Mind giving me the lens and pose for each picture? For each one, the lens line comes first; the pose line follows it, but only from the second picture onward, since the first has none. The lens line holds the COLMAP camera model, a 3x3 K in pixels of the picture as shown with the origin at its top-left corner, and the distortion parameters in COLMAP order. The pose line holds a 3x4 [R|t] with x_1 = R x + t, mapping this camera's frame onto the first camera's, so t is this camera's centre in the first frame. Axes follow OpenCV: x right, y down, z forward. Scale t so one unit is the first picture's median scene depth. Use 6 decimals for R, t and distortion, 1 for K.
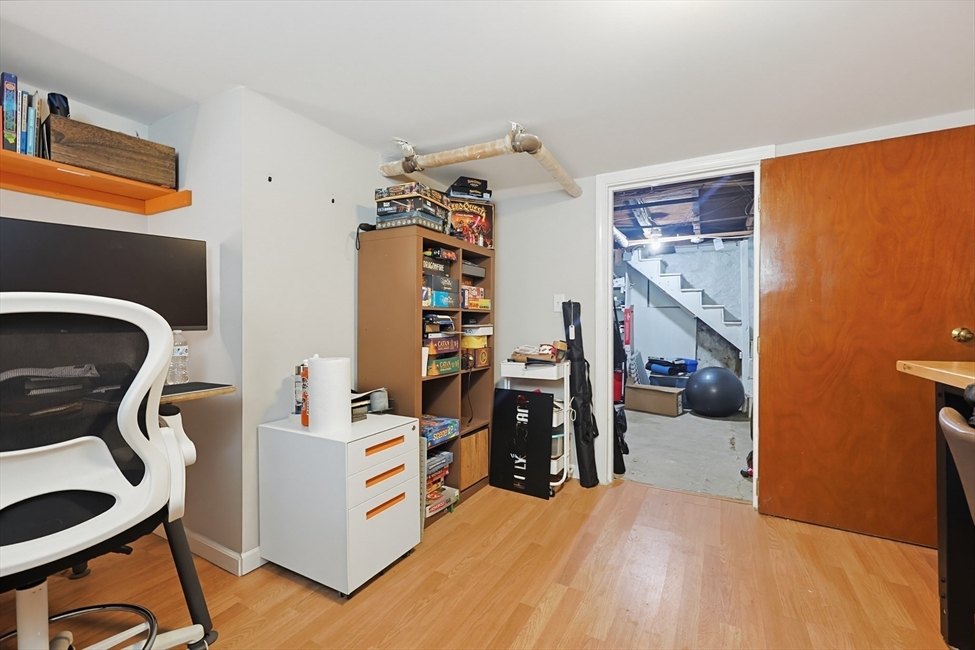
lens RADIAL K [[408.5, 0, 491.5], [0, 408.5, 323.8], [0, 0, 1]] dist [-0.000670, 0.000160]
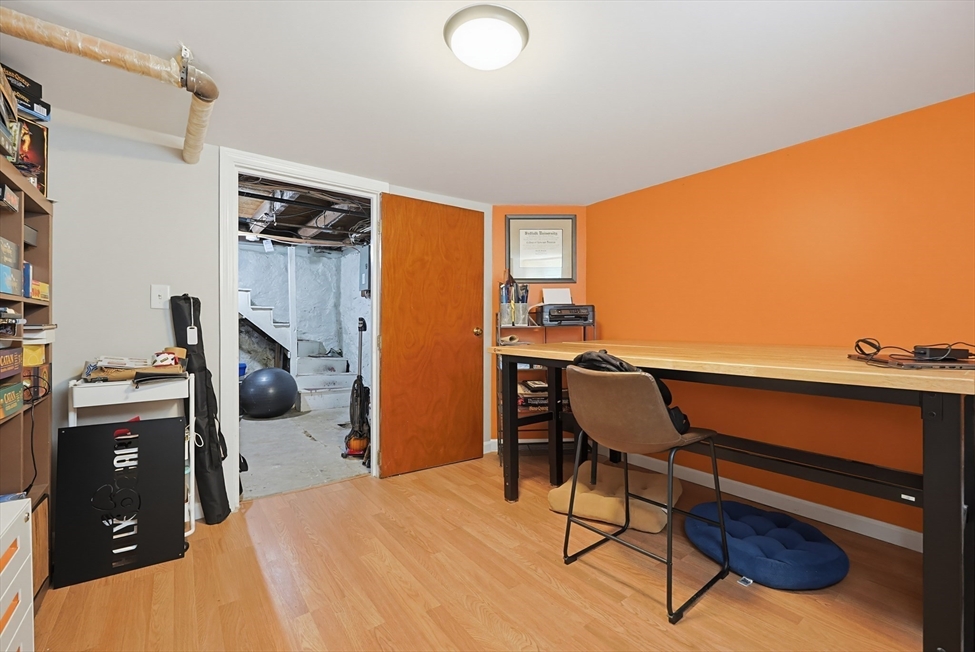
lens RADIAL K [[420.2, 0, 484.9], [0, 420.2, 326.1], [0, 0, 1]] dist [-0.000130, 0.000115]
pose [[0.418224, -0.000846, 0.908343, -0.314656], [-0.000874, 0.999999, 0.001333, 0.001617], [-0.908343, -0.001352, 0.418223, 0.158302]]
